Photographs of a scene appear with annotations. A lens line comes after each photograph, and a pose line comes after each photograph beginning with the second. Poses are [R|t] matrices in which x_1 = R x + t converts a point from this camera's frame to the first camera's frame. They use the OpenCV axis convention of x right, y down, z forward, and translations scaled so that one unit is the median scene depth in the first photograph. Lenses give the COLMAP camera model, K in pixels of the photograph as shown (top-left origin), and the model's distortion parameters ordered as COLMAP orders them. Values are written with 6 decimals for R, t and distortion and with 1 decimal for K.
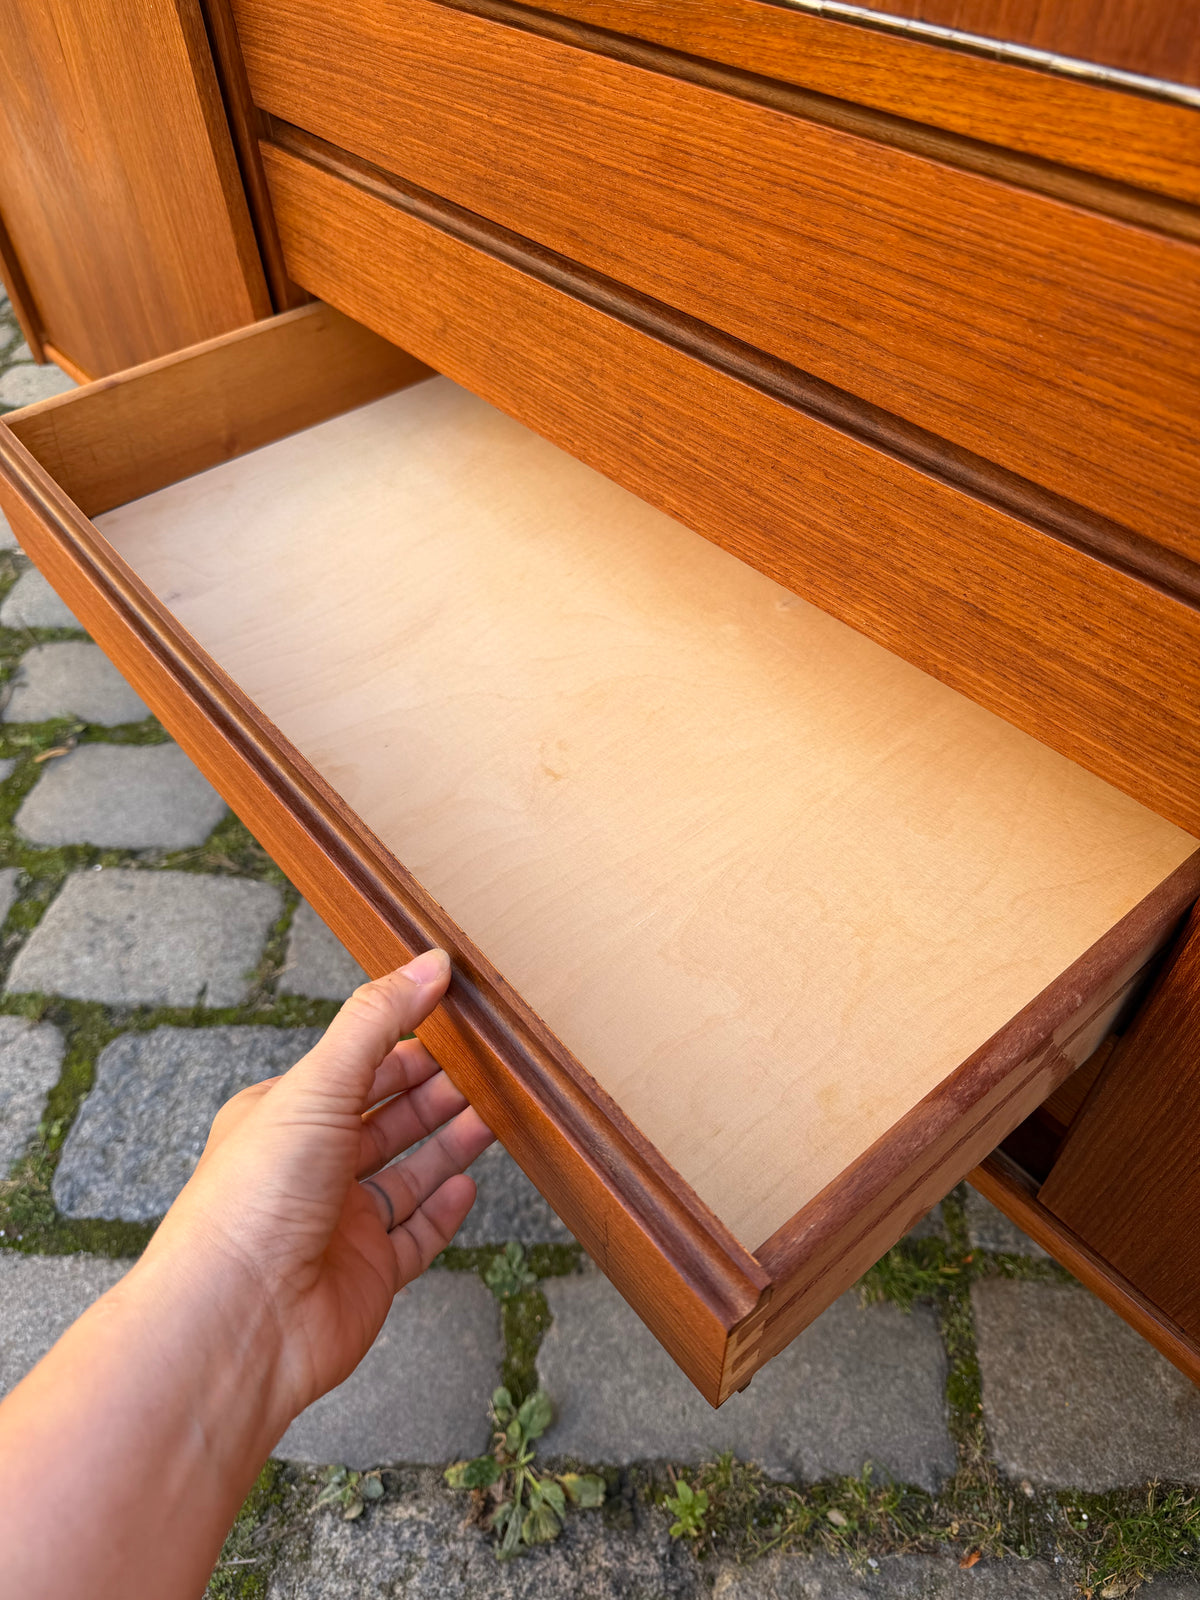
lens RADIAL K [[1149.4, 0, 600.0], [0, 1149.4, 800.0], [0, 0, 1]] dist [-0.037625, 0.024091]
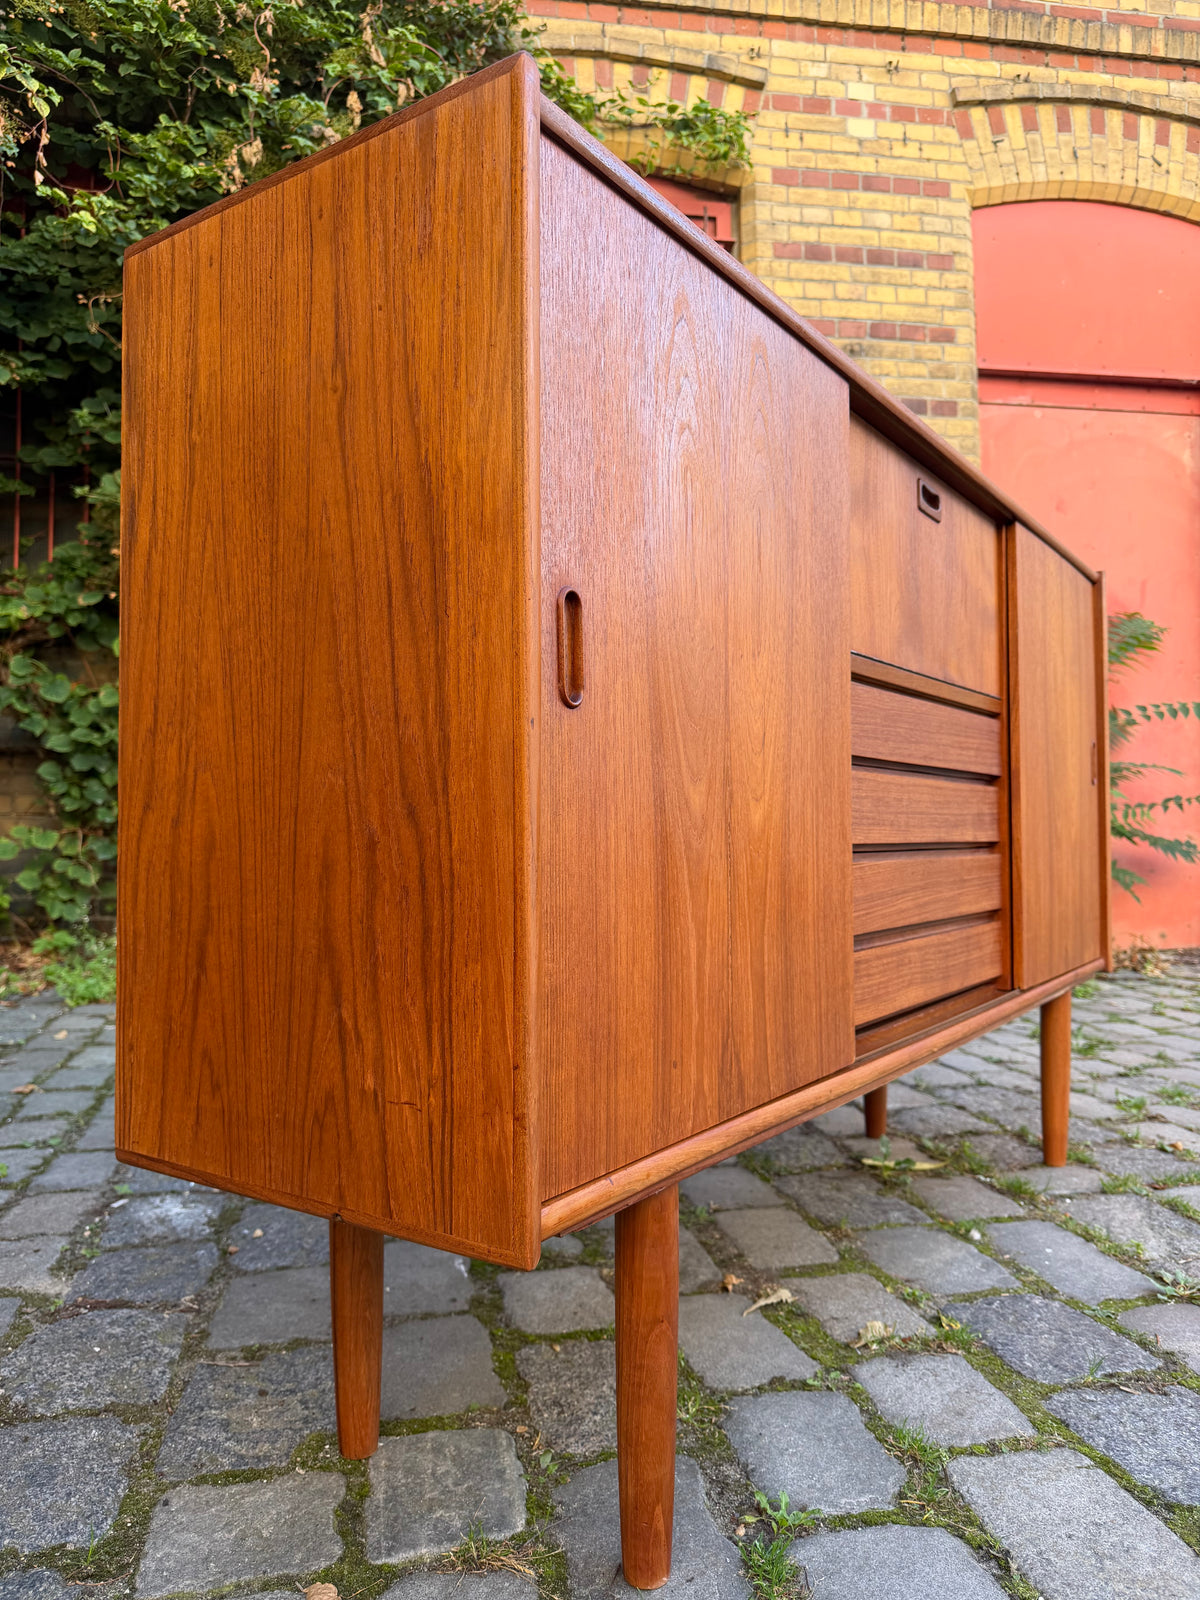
lens RADIAL K [[1139.4, 0, 606.1], [0, 1139.4, 799.2], [0, 0, 1]] dist [-0.001584, -0.007618]
pose [[-0.265368, 0.061266, 0.962199, -1.536562], [0.720047, 0.676272, 0.155525, -0.862058], [-0.641180, 0.734100, -0.223575, 1.316502]]
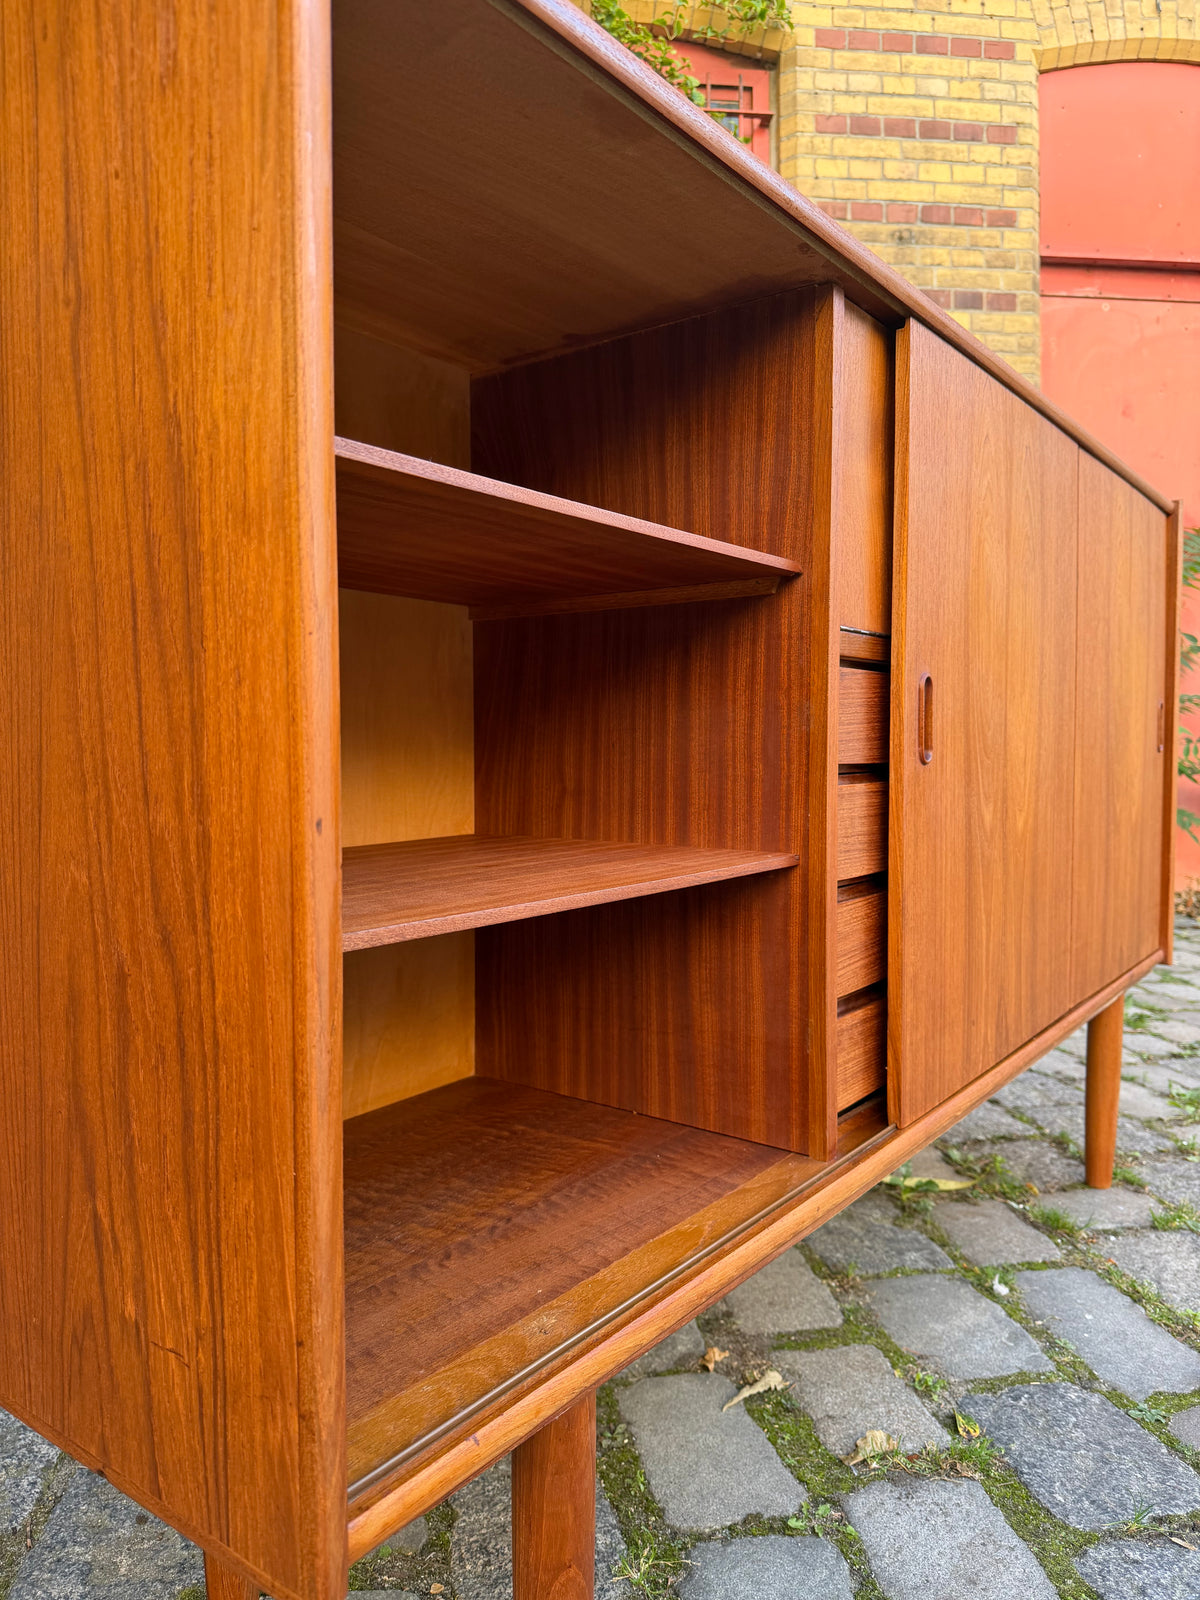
lens RADIAL K [[1139.4, 0, 606.1], [0, 1139.4, 799.2], [0, 0, 1]] dist [-0.001584, -0.007618]
pose [[-0.228377, -0.016563, 0.973432, -1.278690], [0.724562, 0.664936, 0.181303, -0.816799], [-0.650273, 0.746717, -0.139856, 1.096633]]
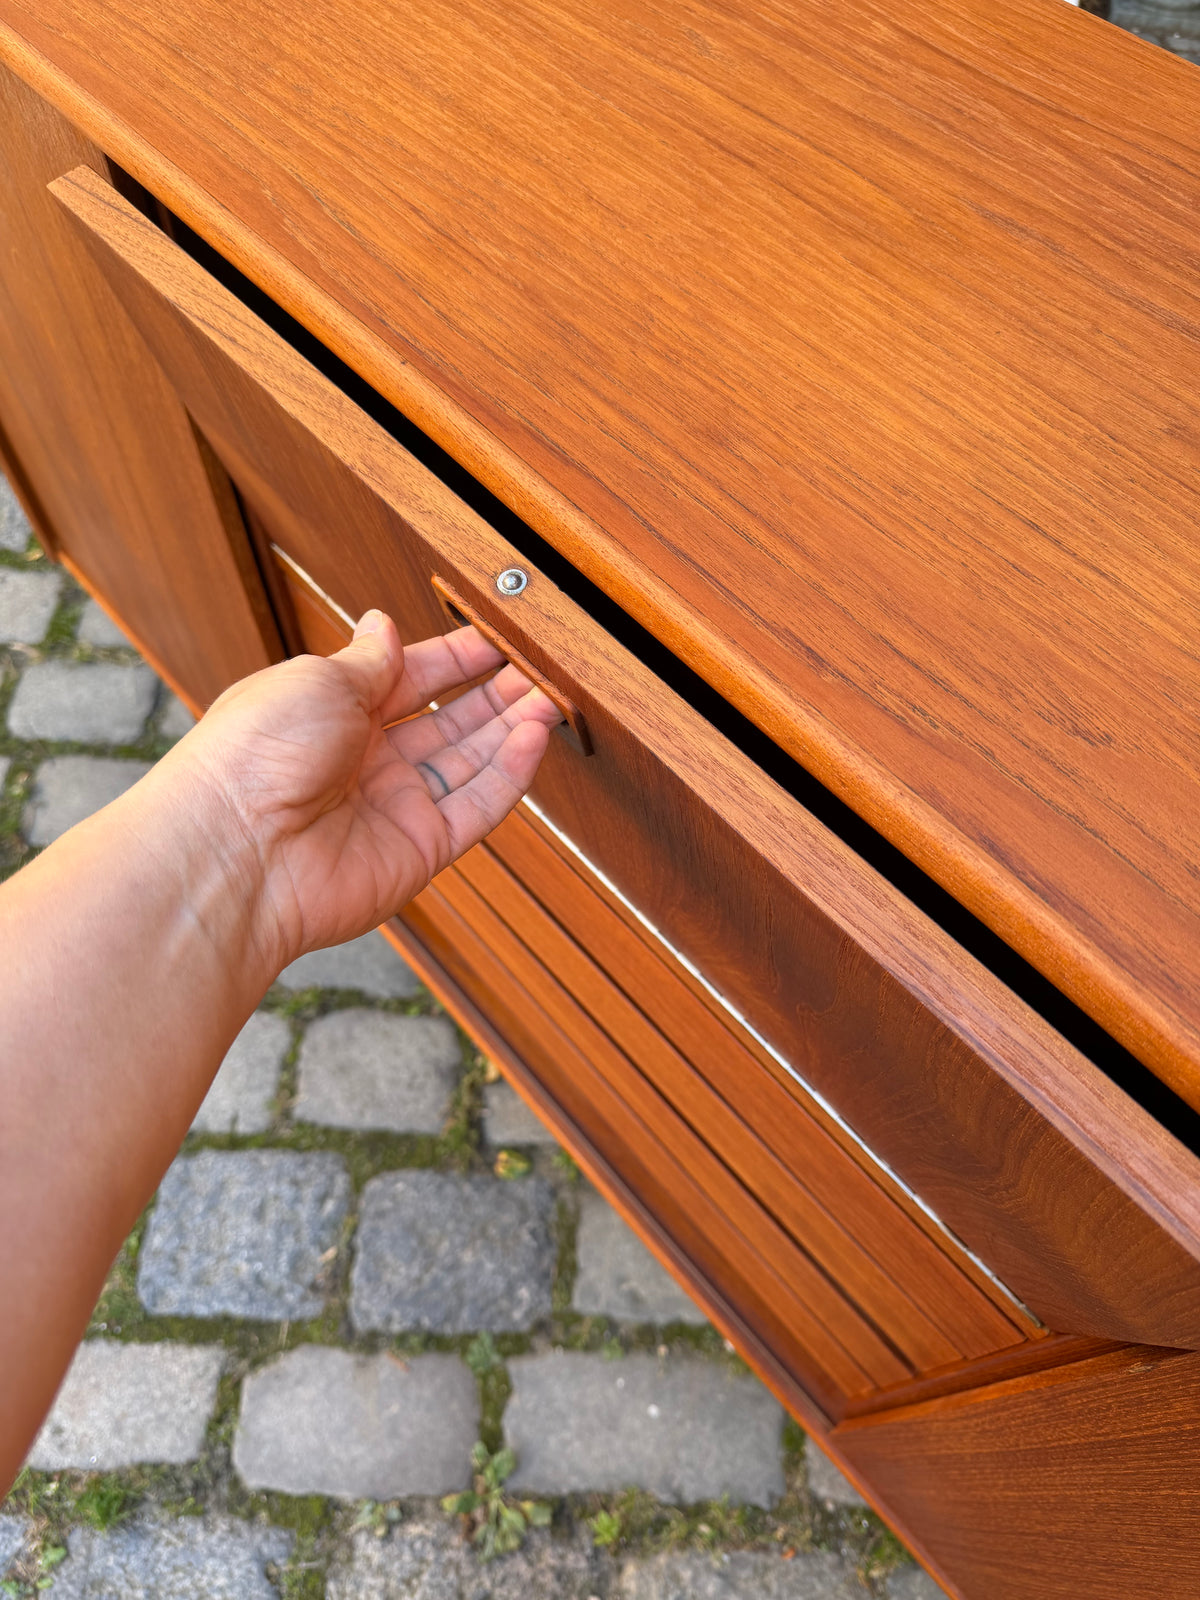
lens RADIAL K [[1156.0, 0, 596.5], [0, 1156.0, 800.0], [0, 0, 1]] dist [-0.020317, 0.002959]
pose [[0.997620, 0.013237, 0.067674, -0.045700], [-0.026031, 0.981083, 0.191831, -0.544196], [-0.063855, -0.193136, 0.979092, -0.268807]]
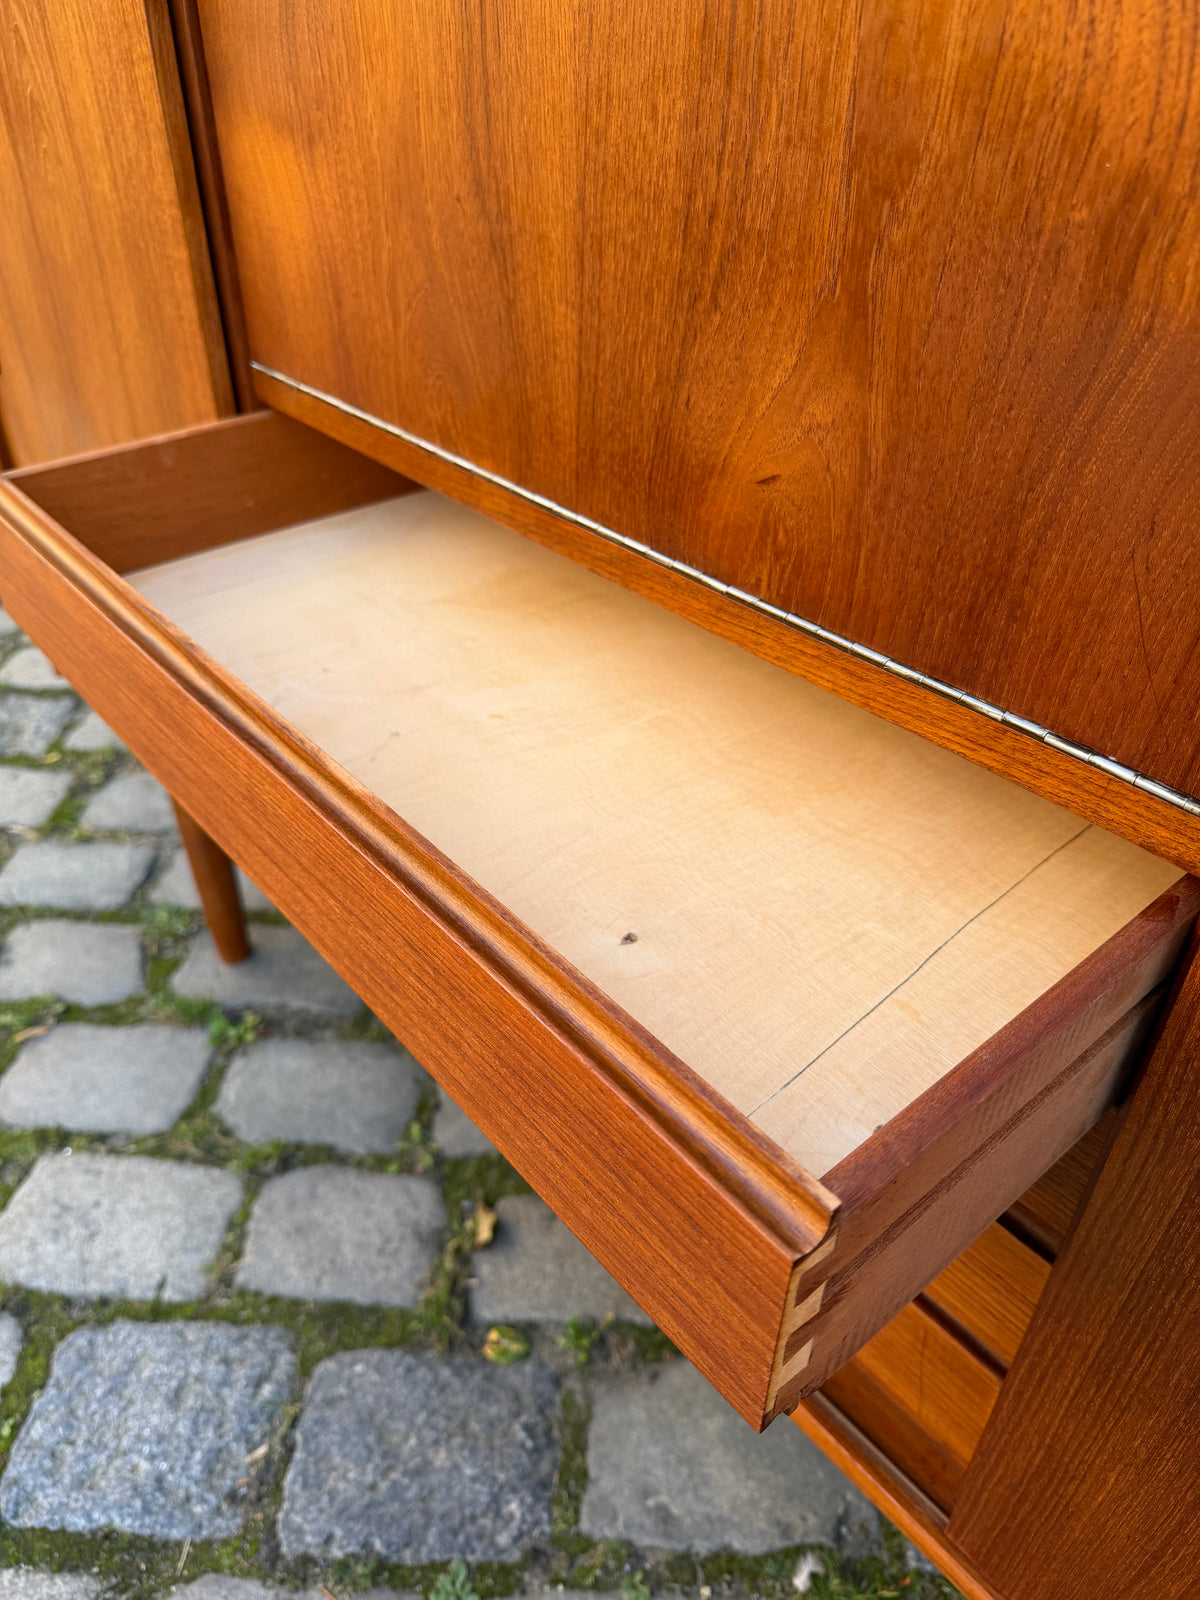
lens RADIAL K [[1159.9, 0, 593.8], [0, 1159.9, 800.2], [0, 0, 1]] dist [-0.041541, 0.013123]
pose [[0.999442, 0.022657, 0.024540, 0.004196], [-0.017339, 0.979937, -0.198553, -0.073937], [-0.028546, 0.198017, 0.979783, -0.124758]]
